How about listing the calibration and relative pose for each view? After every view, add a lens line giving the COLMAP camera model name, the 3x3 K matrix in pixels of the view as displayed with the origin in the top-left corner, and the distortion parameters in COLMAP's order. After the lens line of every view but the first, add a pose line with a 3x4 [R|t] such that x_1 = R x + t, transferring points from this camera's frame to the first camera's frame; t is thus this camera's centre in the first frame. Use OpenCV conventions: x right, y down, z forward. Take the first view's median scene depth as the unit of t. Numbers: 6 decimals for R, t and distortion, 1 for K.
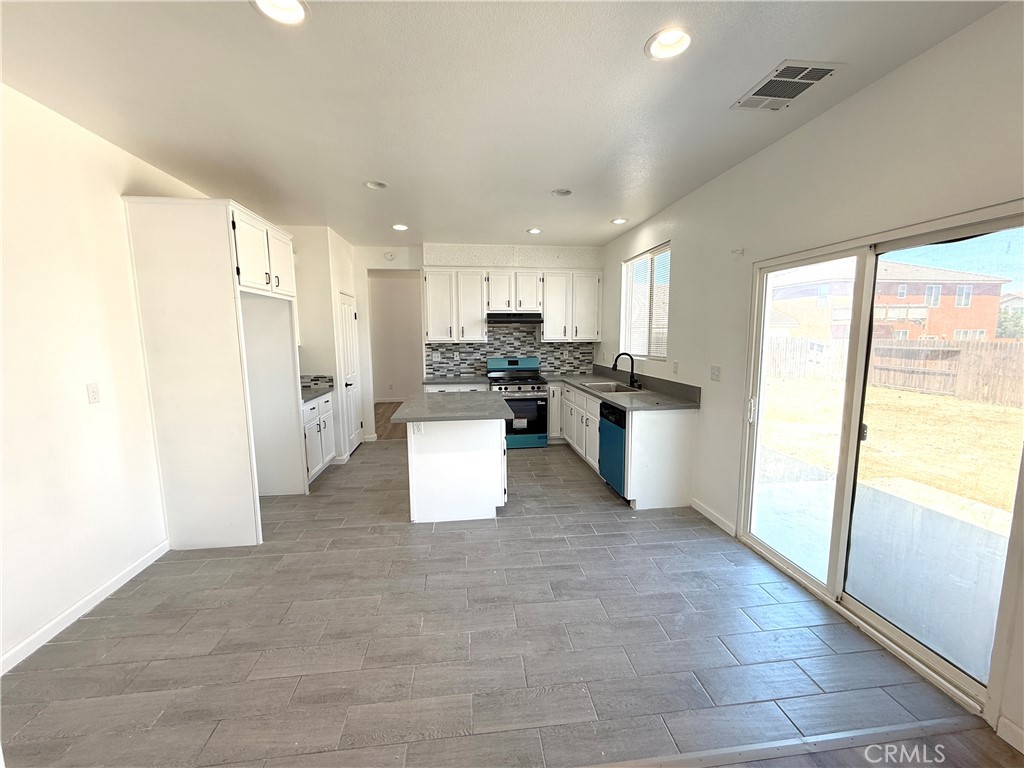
lens RADIAL K [[407.6, 0, 510.5], [0, 407.6, 384.5], [0, 0, 1]] dist [0.000065, -0.000008]
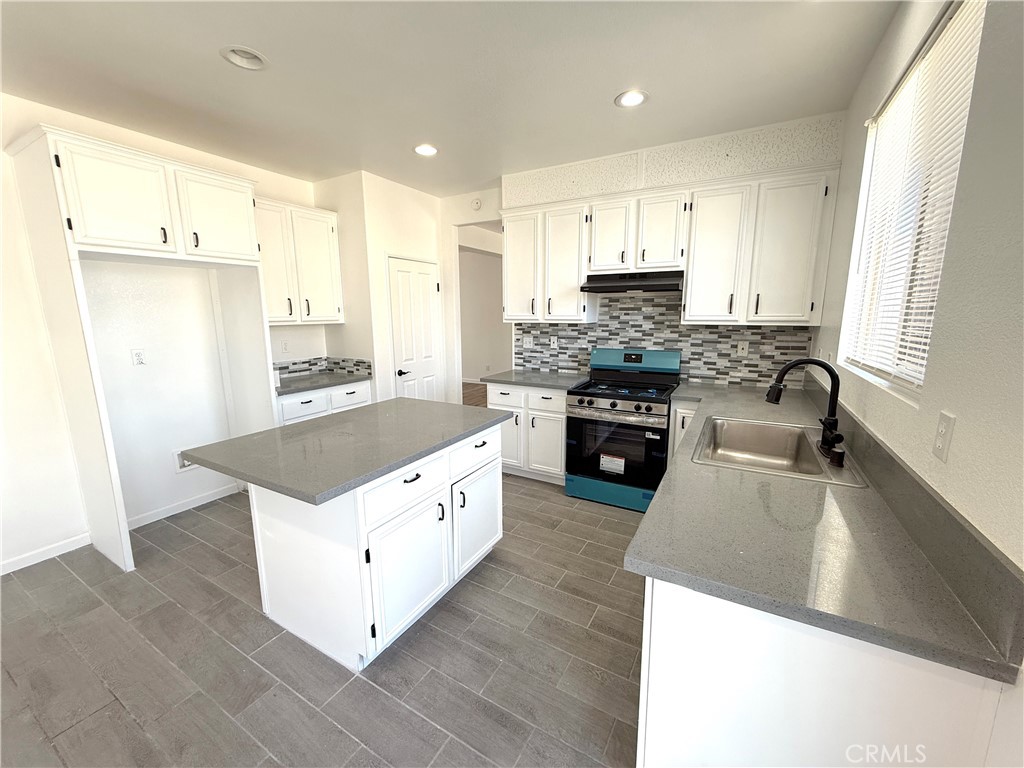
lens RADIAL K [[407.6, 0, 510.5], [0, 407.6, 384.5], [0, 0, 1]] dist [0.000065, -0.000008]
pose [[0.801719, 0.106616, -0.588115, 0.218577], [-0.073847, 0.994092, 0.079544, -0.049193], [0.593122, -0.020341, 0.804856, 0.413285]]
